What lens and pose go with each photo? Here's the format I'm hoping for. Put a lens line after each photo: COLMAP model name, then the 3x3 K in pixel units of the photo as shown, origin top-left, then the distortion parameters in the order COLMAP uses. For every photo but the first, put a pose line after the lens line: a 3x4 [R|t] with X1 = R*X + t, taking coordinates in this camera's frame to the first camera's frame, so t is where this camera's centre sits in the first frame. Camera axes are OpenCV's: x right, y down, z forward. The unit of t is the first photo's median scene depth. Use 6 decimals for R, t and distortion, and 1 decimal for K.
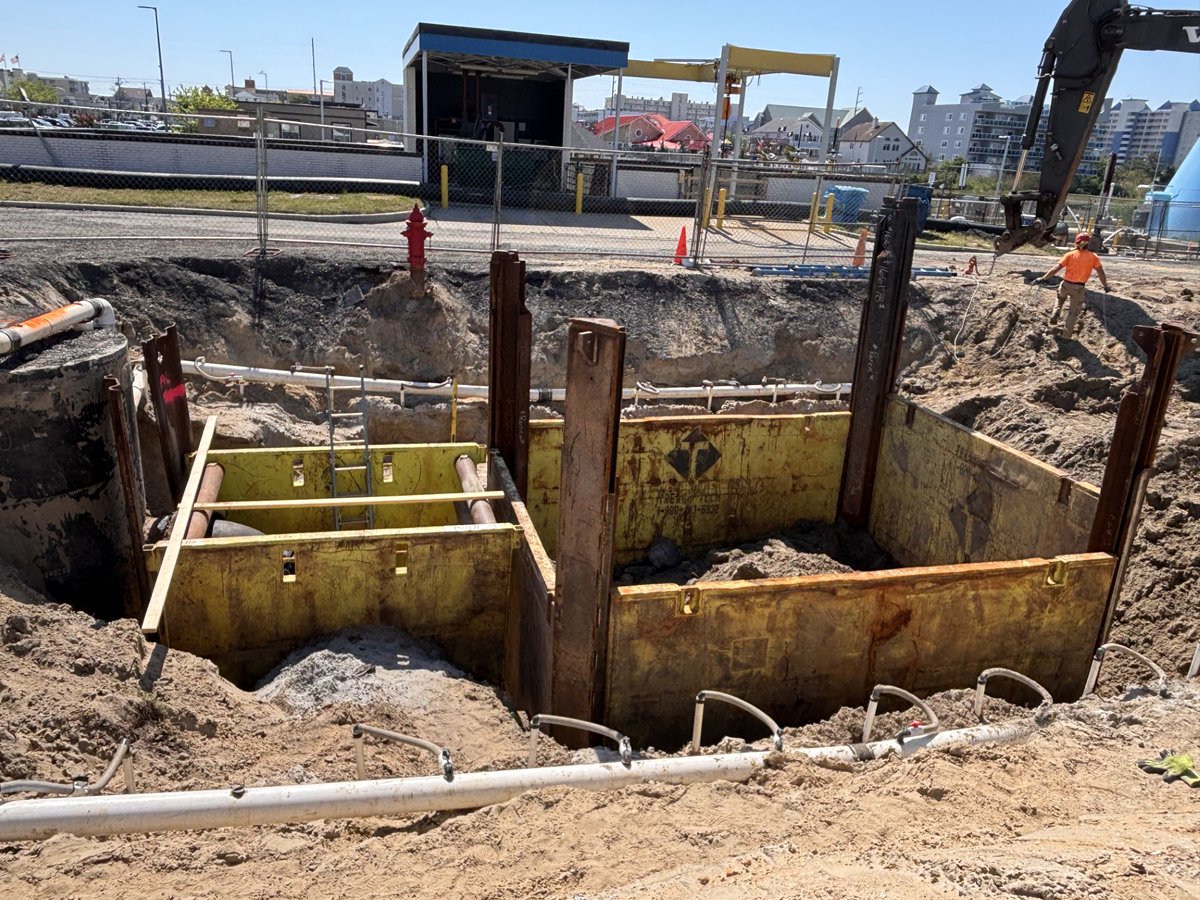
lens RADIAL K [[887.9, 0, 600.0], [0, 887.9, 450.0], [0, 0, 1]] dist [0.033939, -0.042741]
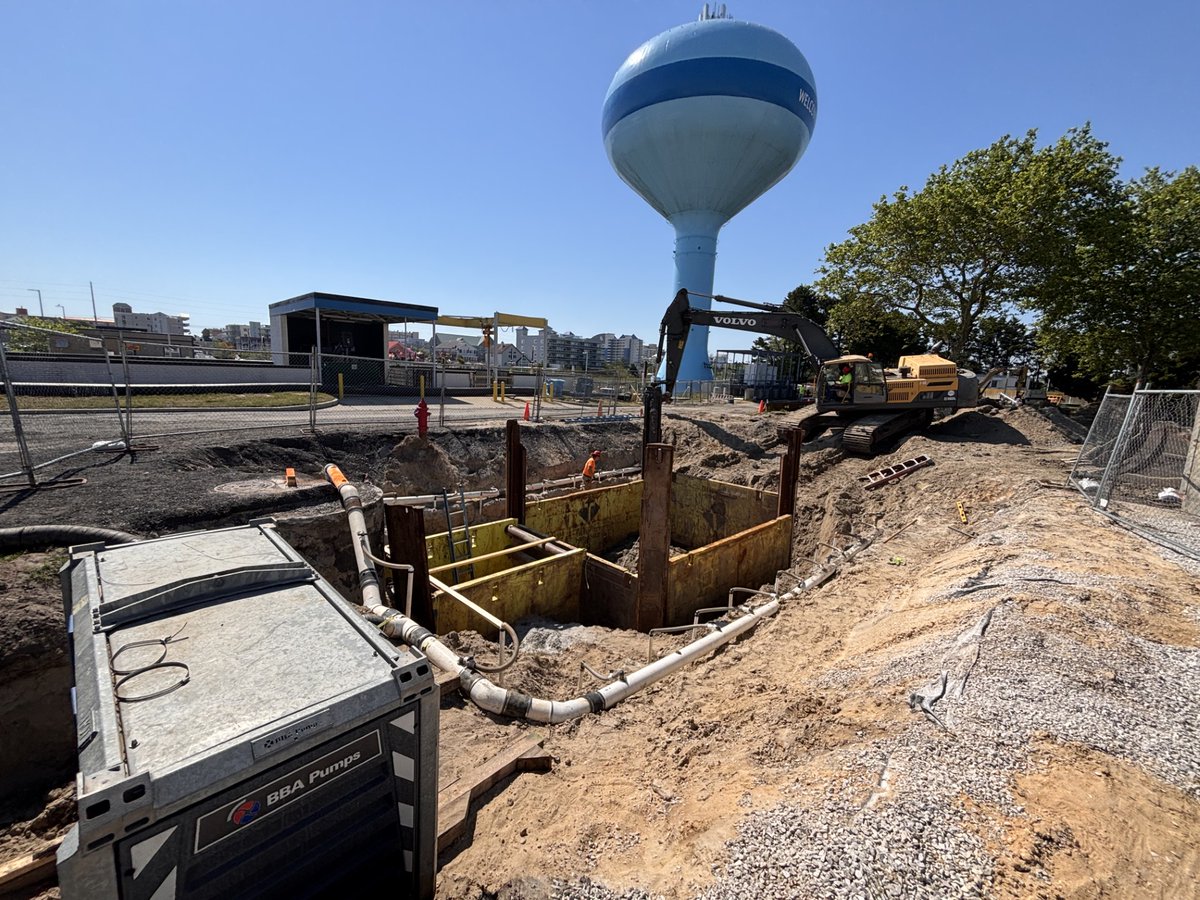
lens RADIAL K [[501.1, 0, 600.0], [0, 501.1, 450.0], [0, 0, 1]] dist [0.000796, -0.000012]
pose [[0.864777, -0.098994, 0.492303, -0.378474], [0.165737, 0.981706, -0.093728, -0.015002], [-0.474018, 0.162646, 0.865363, -0.036270]]
